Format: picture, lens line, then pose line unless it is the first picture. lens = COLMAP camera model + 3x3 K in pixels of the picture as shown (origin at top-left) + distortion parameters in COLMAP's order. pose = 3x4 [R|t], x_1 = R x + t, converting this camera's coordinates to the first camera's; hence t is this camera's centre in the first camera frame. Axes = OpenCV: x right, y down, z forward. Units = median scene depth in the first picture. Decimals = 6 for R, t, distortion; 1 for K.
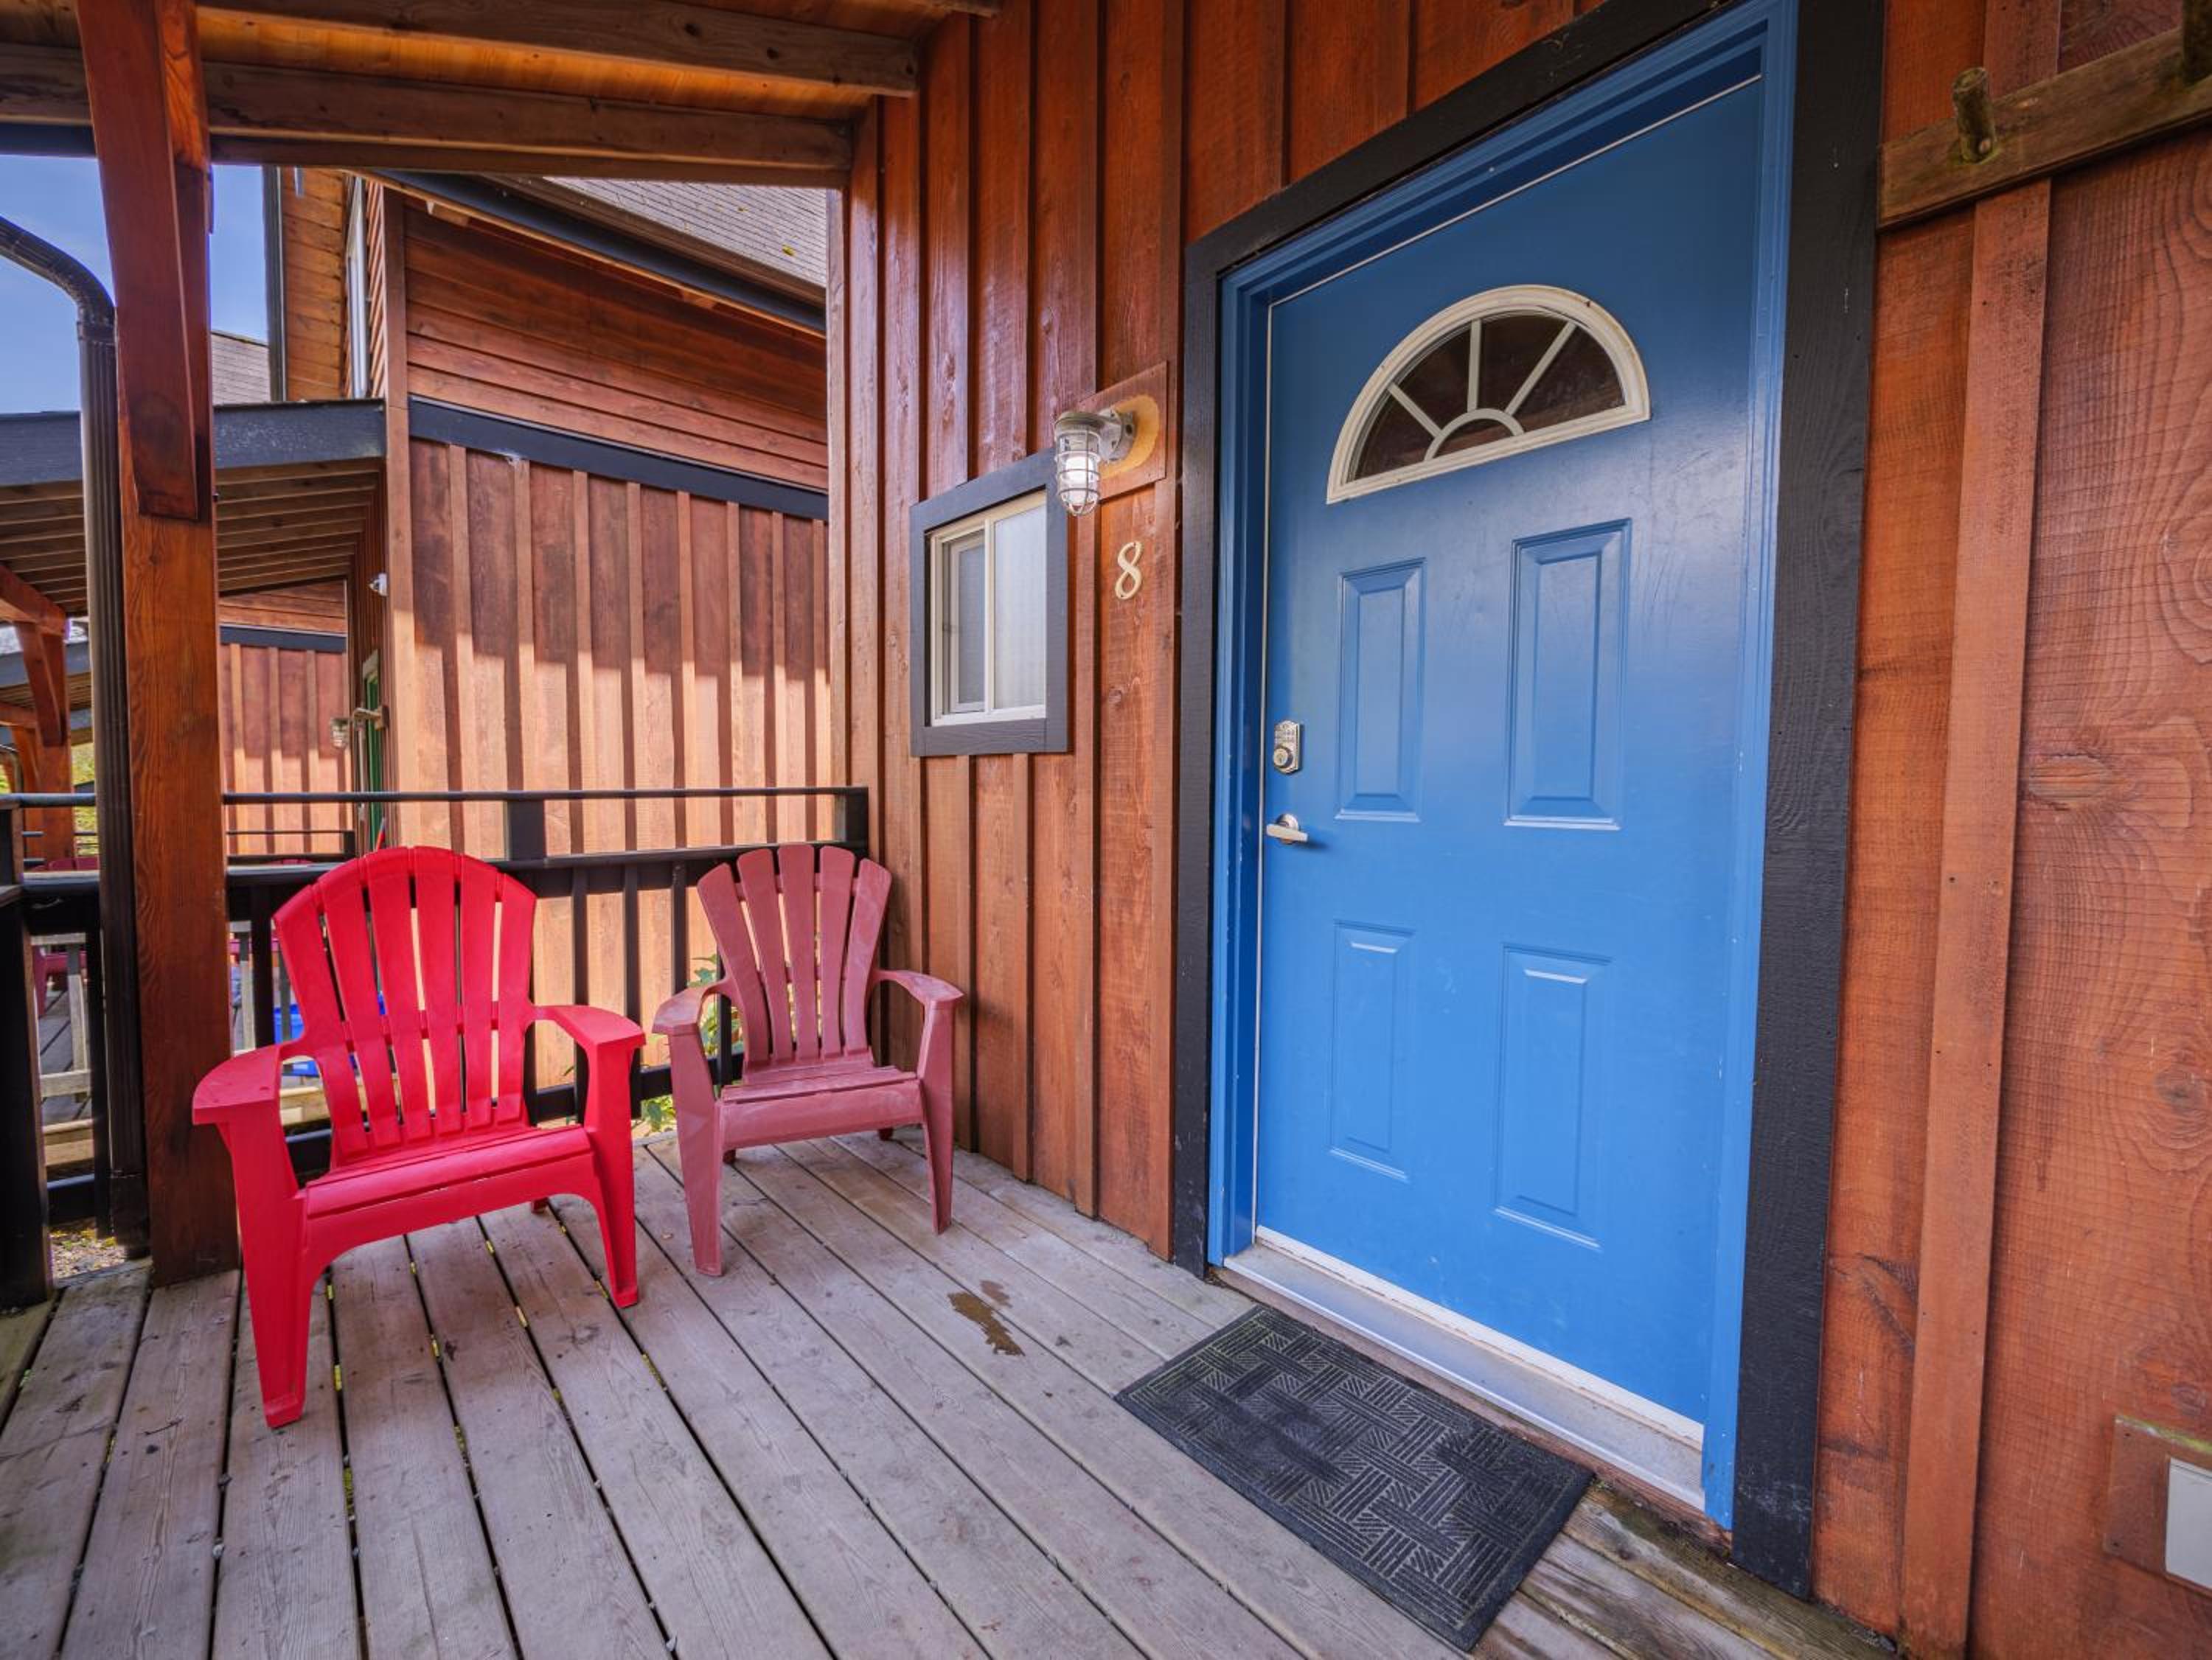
lens RADIAL K [[919.7, 0, 1103.0], [0, 919.7, 837.6], [0, 0, 1]] dist [-0.004232, 0.000101]
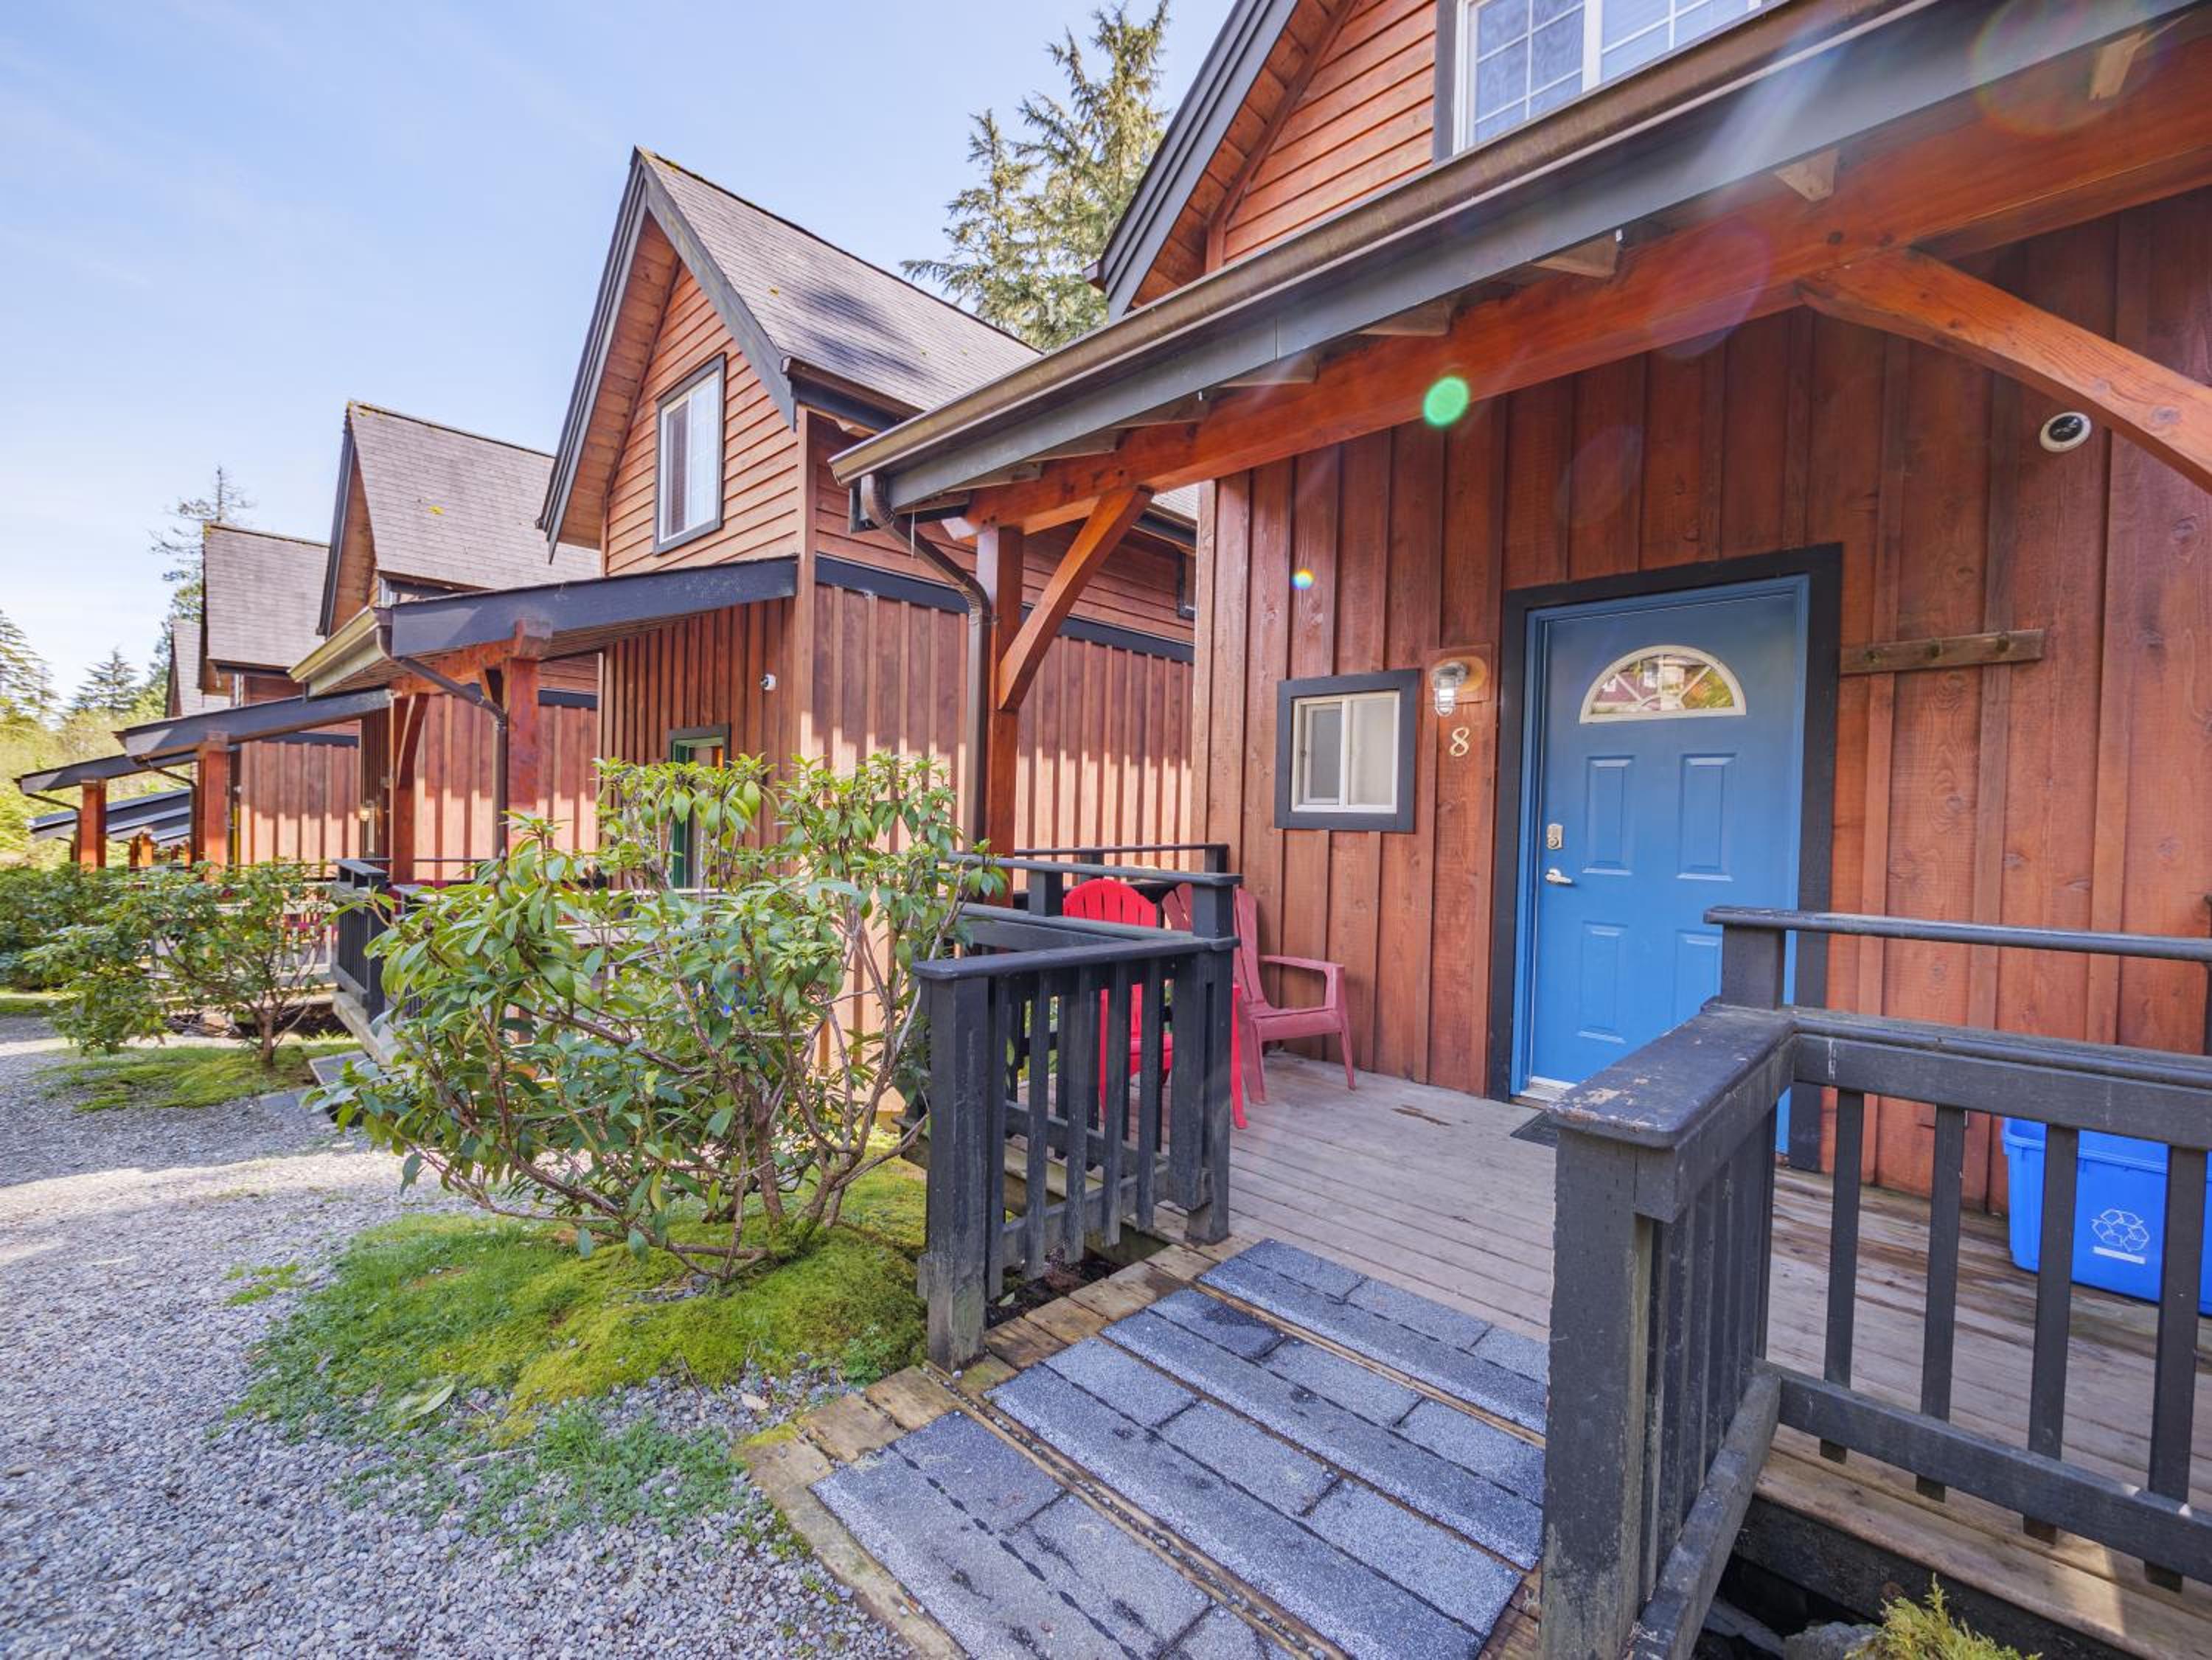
lens RADIAL K [[919.7, 0, 1103.5], [0, 919.7, 836.9], [0, 0, 1]] dist [-0.004232, 0.000101]
pose [[0.997393, 0.012198, 0.071127, -0.775443], [-0.010181, 0.999538, -0.028646, -0.023706], [-0.071444, 0.027847, 0.997056, -0.793185]]
